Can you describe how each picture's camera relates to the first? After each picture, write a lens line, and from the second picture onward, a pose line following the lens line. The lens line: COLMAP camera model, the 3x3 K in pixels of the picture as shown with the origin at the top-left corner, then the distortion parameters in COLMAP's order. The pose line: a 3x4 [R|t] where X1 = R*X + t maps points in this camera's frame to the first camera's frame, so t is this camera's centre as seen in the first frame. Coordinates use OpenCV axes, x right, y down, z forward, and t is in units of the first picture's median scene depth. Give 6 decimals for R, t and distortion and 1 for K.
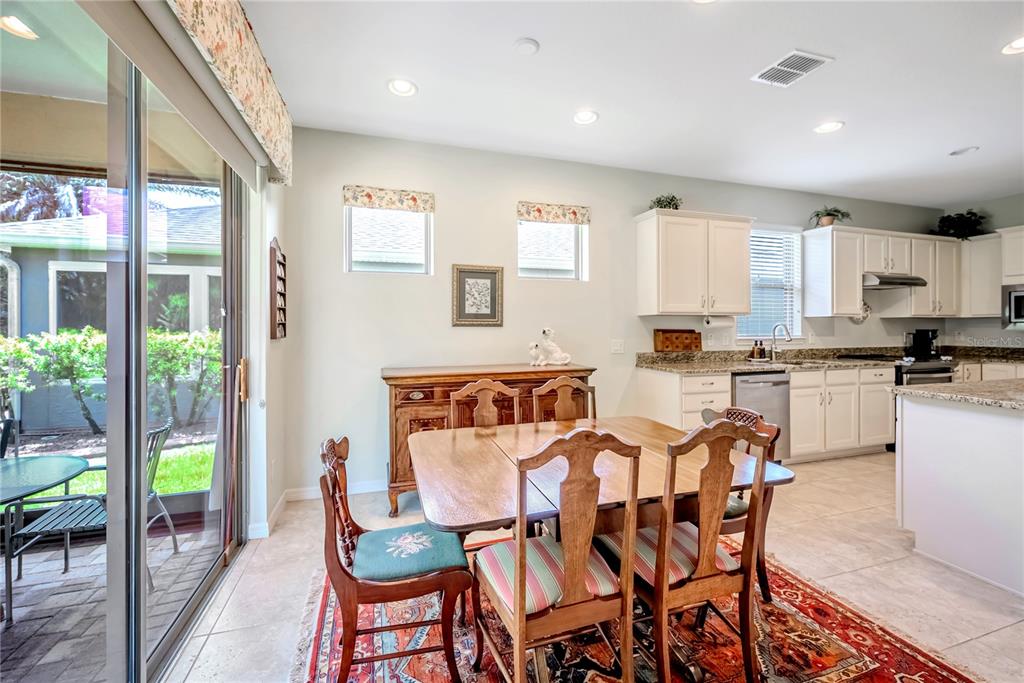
lens RADIAL K [[423.9, 0, 514.8], [0, 423.9, 327.1], [0, 0, 1]] dist [-0.001260, 0.000917]
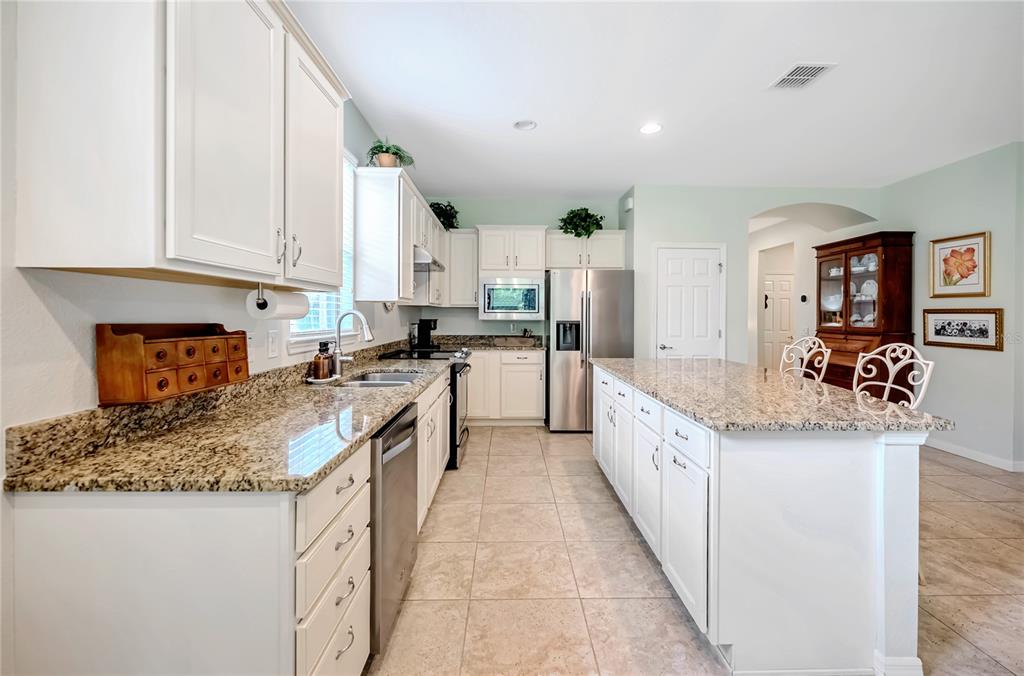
lens RADIAL K [[431.8, 0, 520.6], [0, 431.8, 319.5], [0, 0, 1]] dist [0.003714, 0.000297]
pose [[0.272039, -0.003655, 0.962279, 0.132236], [-0.007333, 0.999956, 0.005871, -0.001443], [-0.962258, -0.008654, 0.272000, 0.639558]]
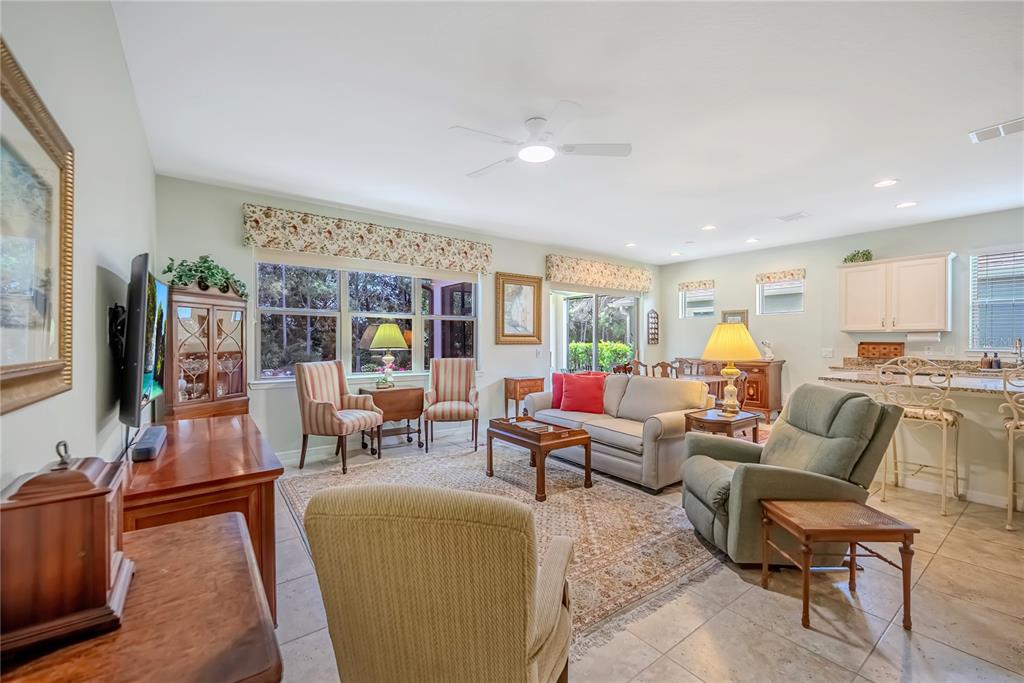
lens RADIAL K [[423.9, 0, 506.9], [0, 423.9, 343.4], [0, 0, 1]] dist [-0.001260, 0.000917]
pose [[0.326090, 0.009317, -0.945293, 1.254592], [-0.000128, 0.999952, 0.009811, -0.003790], [0.945339, -0.003079, 0.326076, -0.596855]]
